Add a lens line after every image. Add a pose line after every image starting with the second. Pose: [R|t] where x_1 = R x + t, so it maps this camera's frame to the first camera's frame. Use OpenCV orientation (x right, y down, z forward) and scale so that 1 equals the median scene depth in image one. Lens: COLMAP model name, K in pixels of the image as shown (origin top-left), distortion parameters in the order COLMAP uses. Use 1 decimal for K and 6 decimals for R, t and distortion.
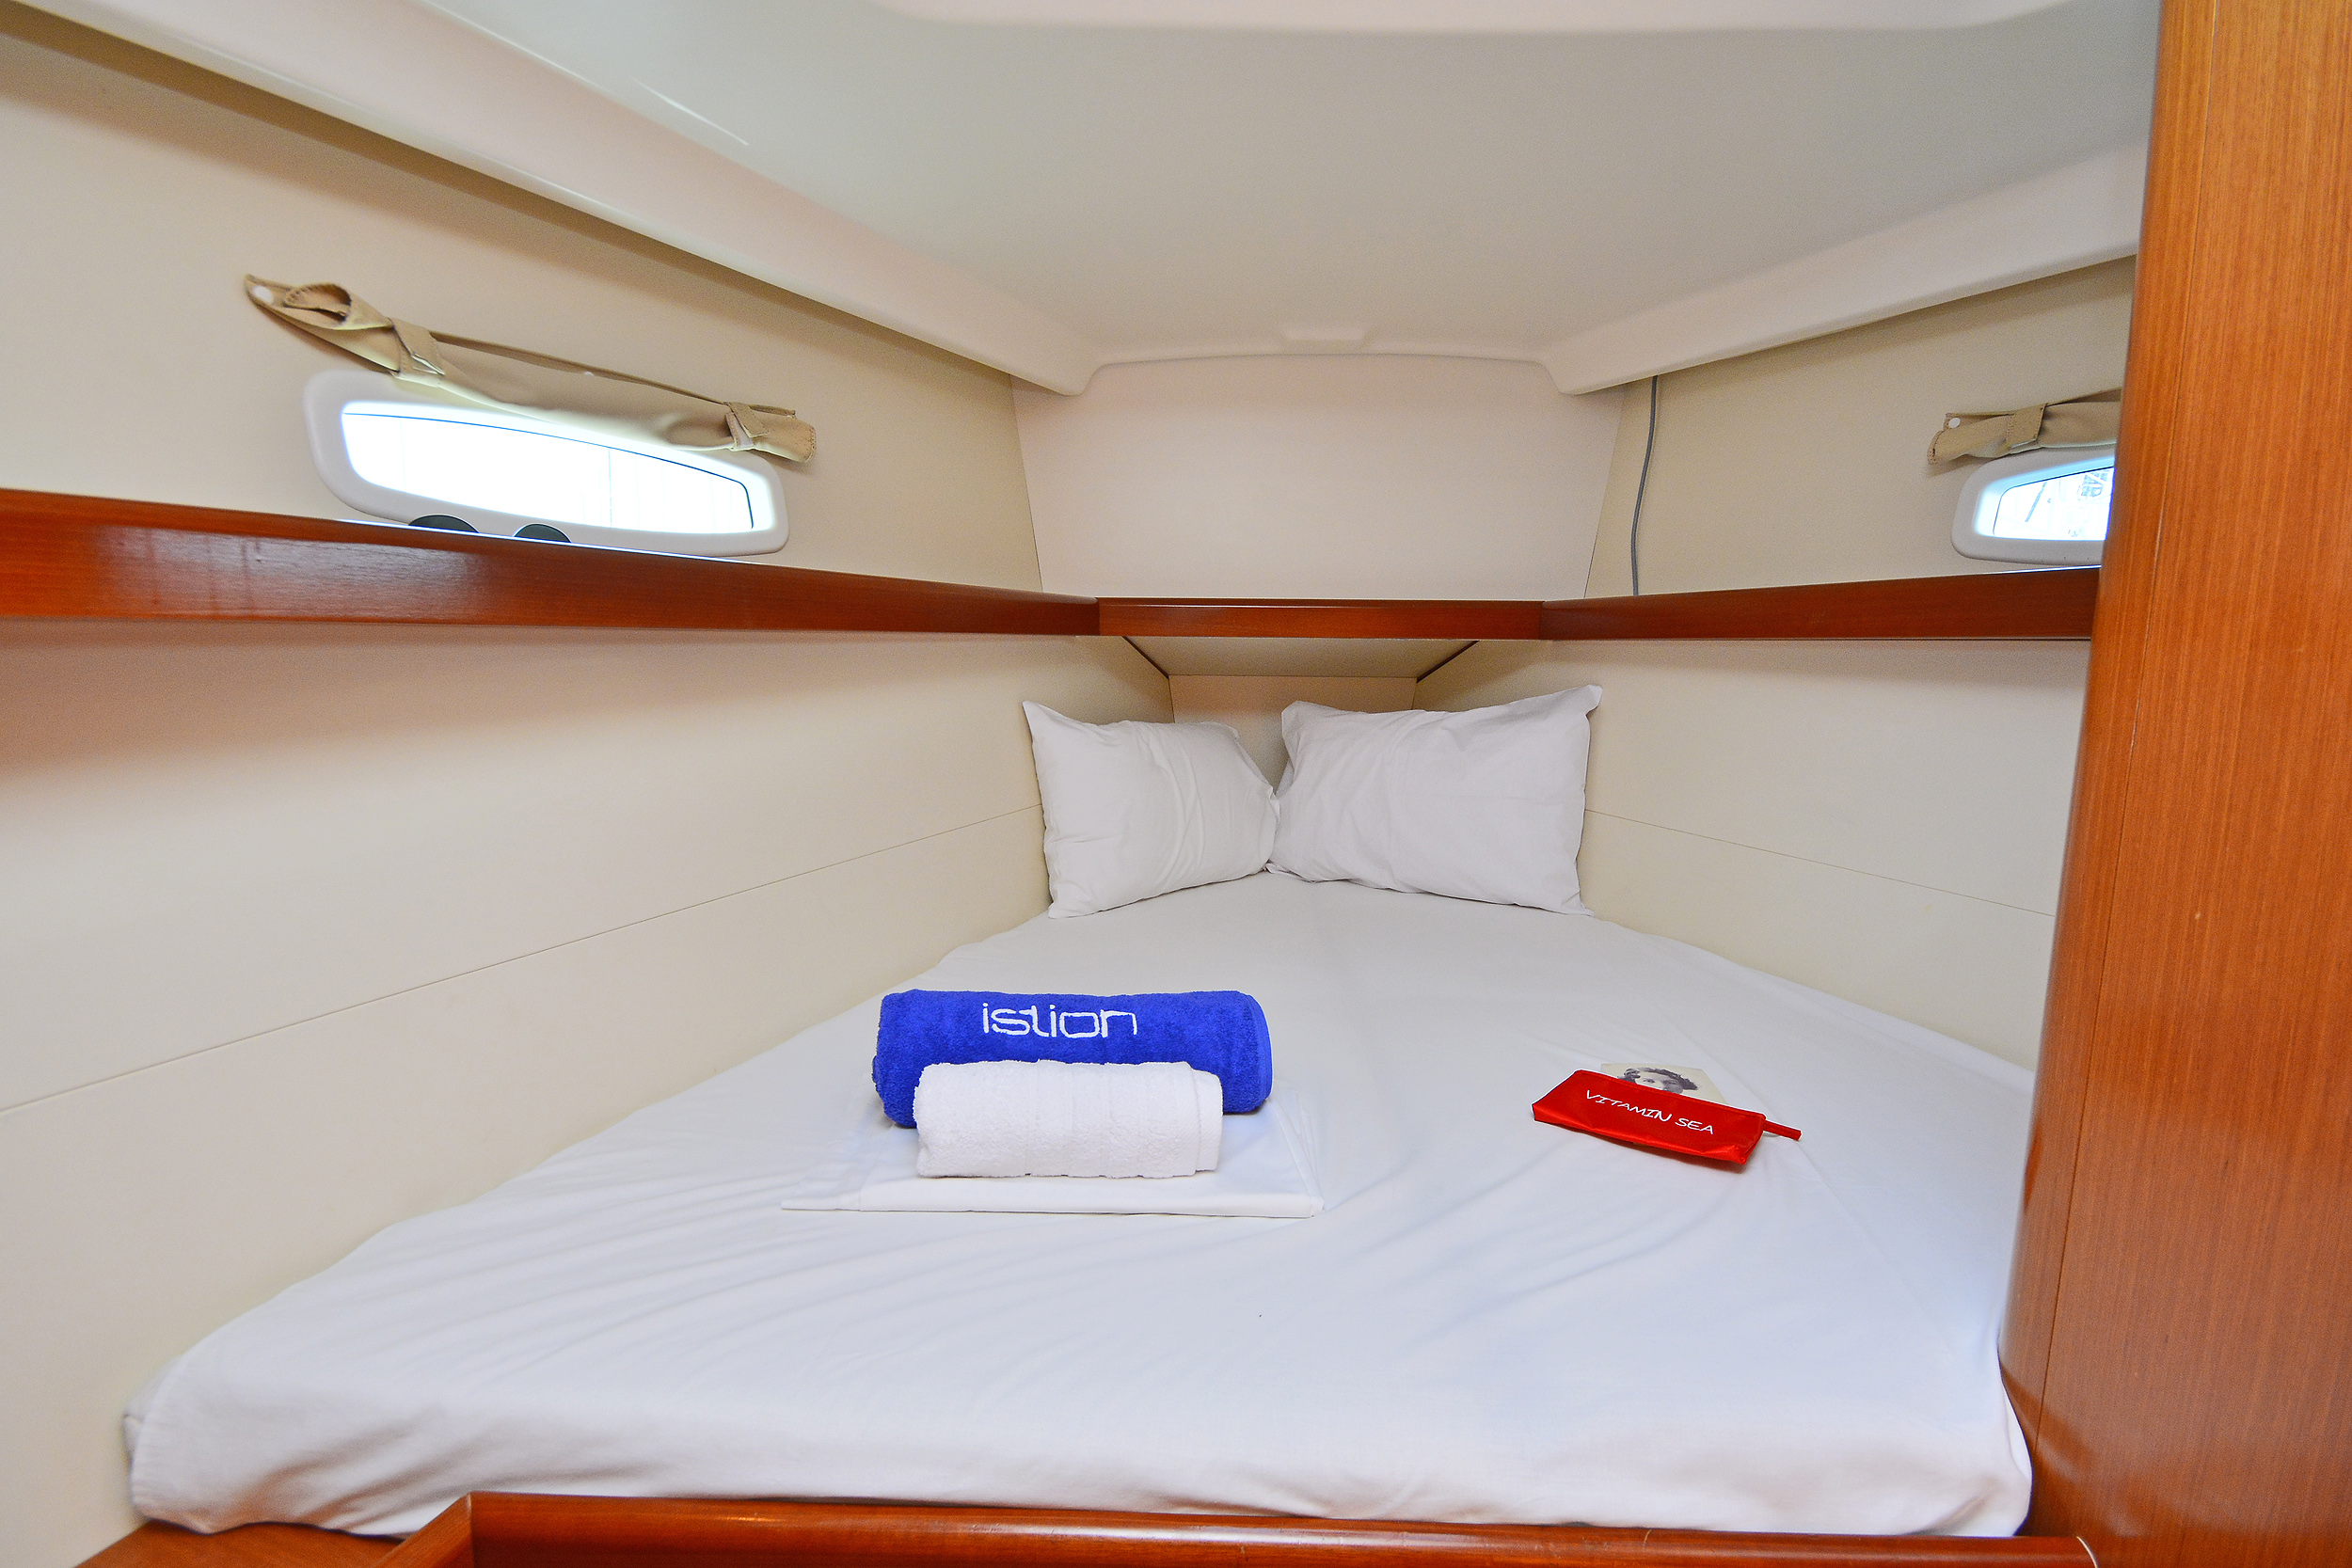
lens RADIAL K [[1017.7, 0, 1183.5], [0, 1017.7, 799.4], [0, 0, 1]] dist [0.002046, -0.000762]
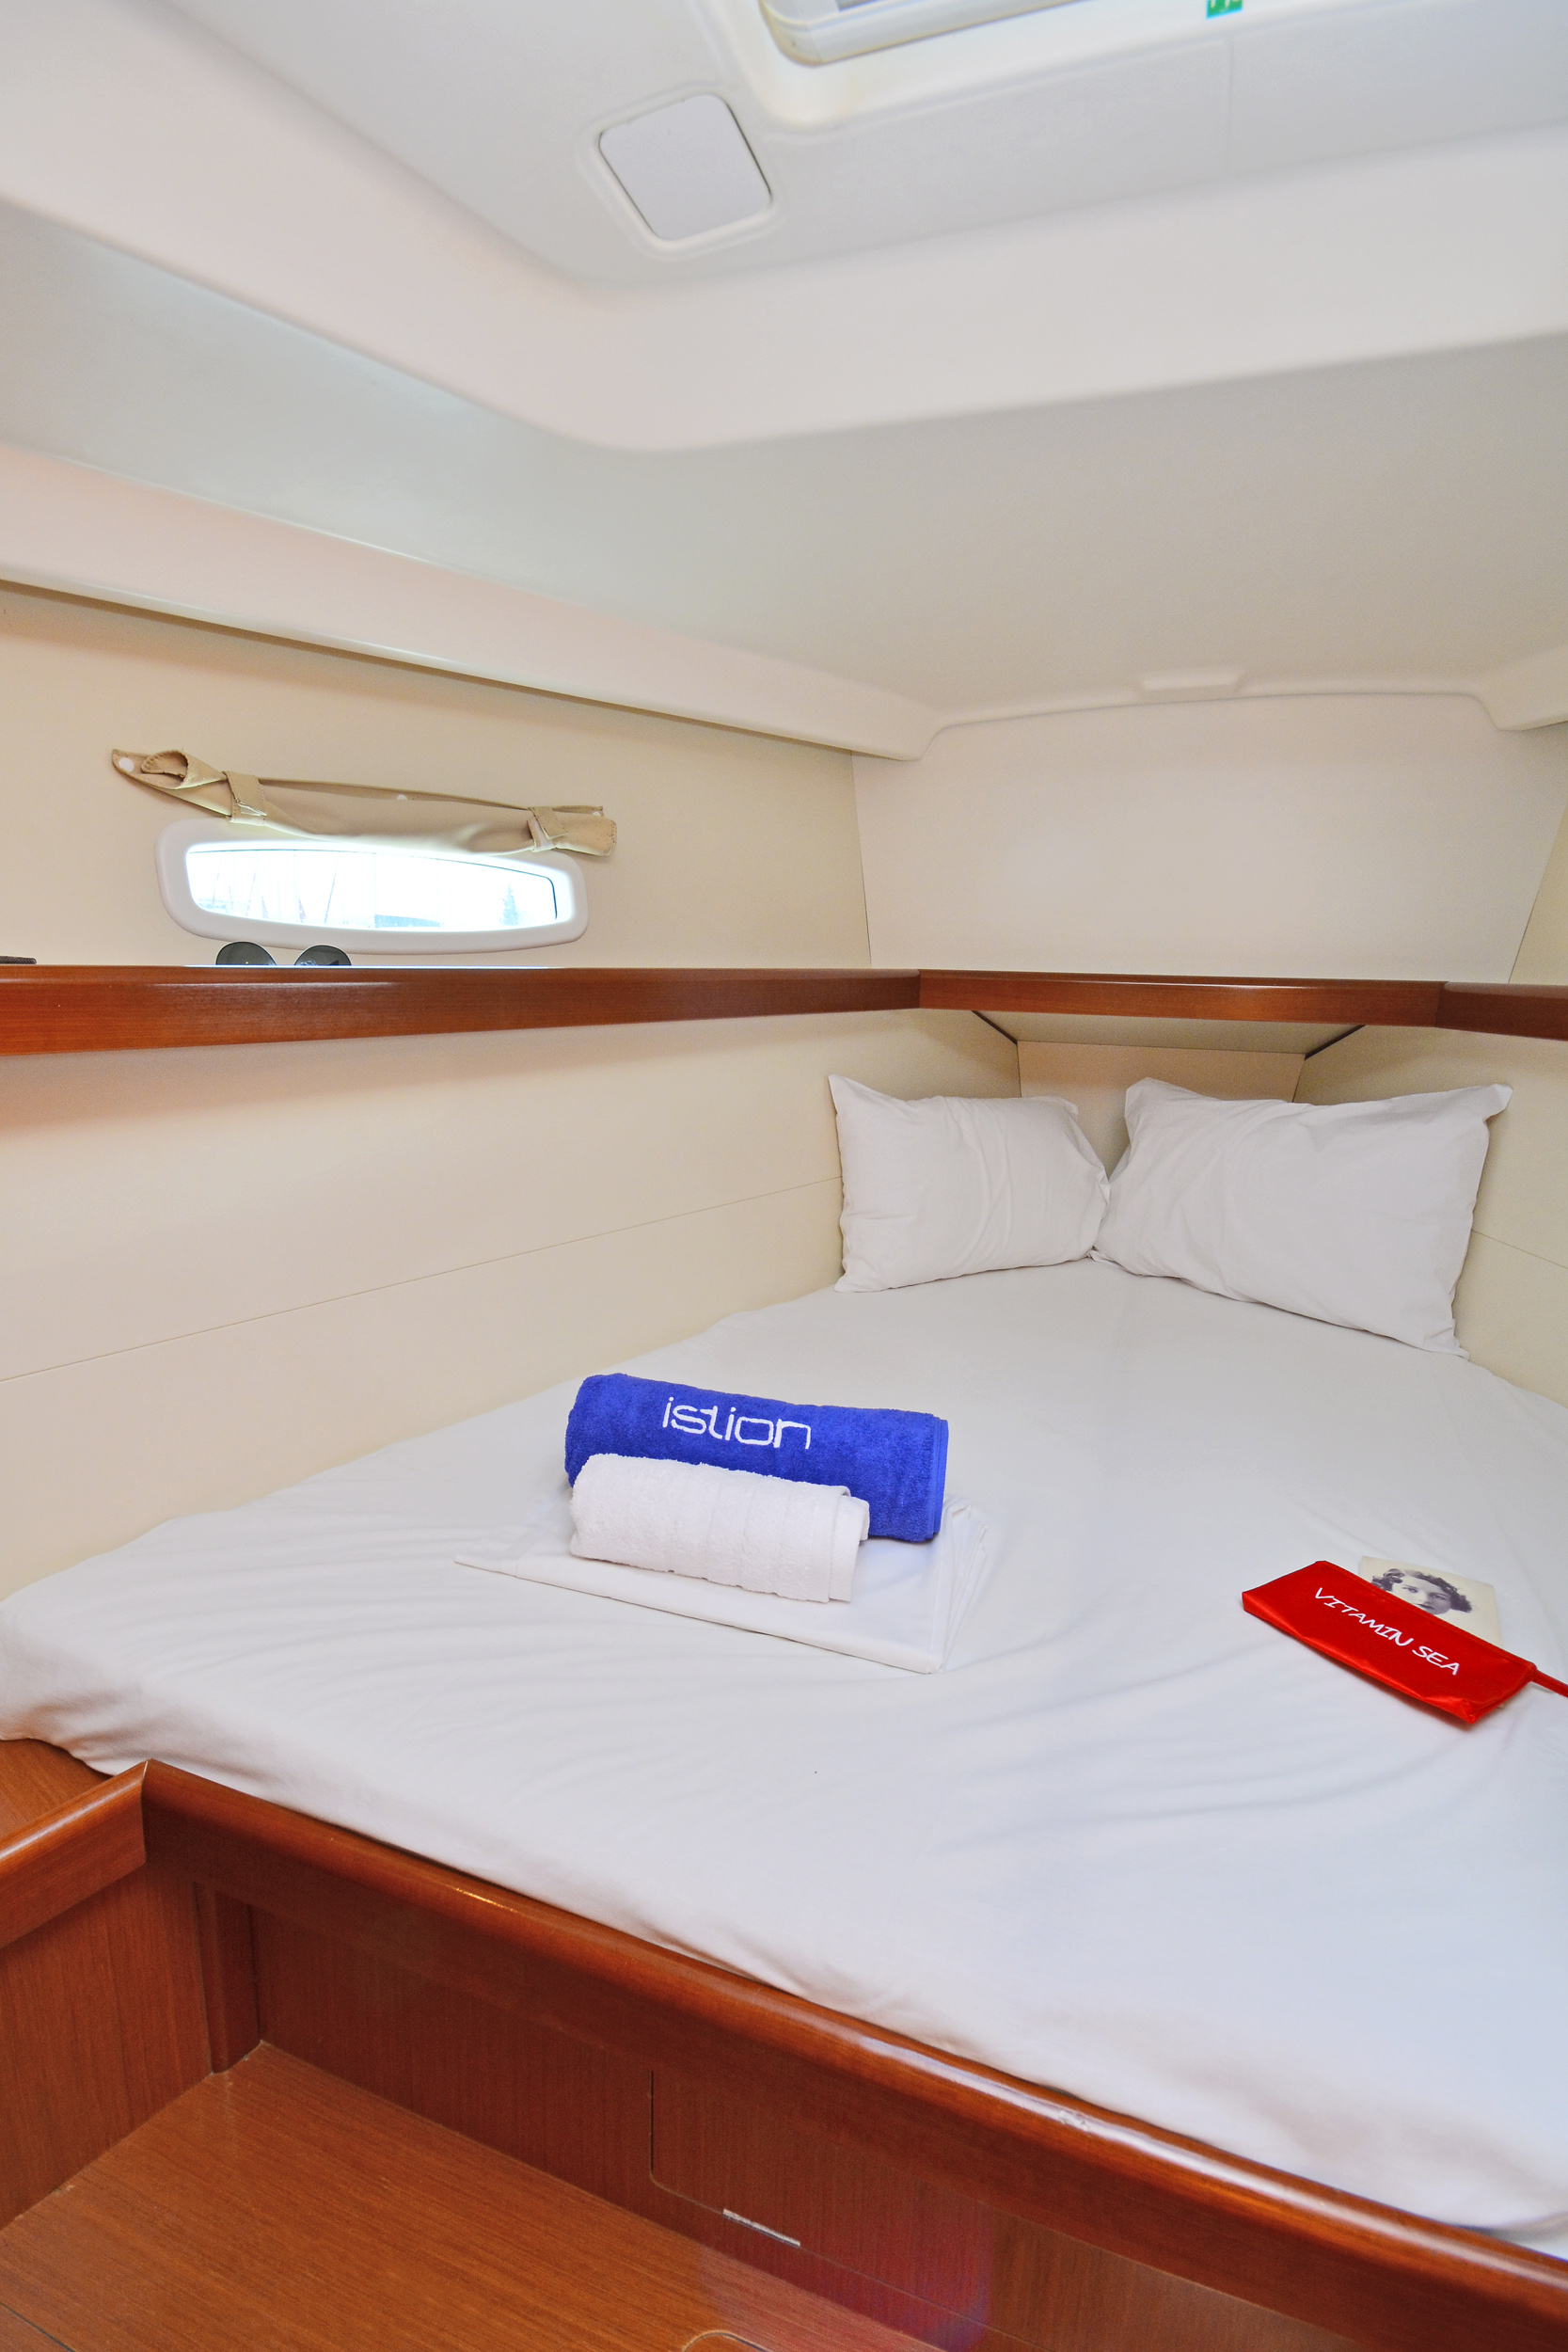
lens RADIAL K [[1017.7, 0, 784.0], [0, 1017.7, 1176.0], [0, 0, 1]] dist [0.002046, -0.000762]
pose [[0.949522, 0.081819, -0.302843, 0.200308], [-0.067623, 0.996076, 0.057090, -0.089247], [0.306326, -0.033729, 0.951329, 0.035632]]
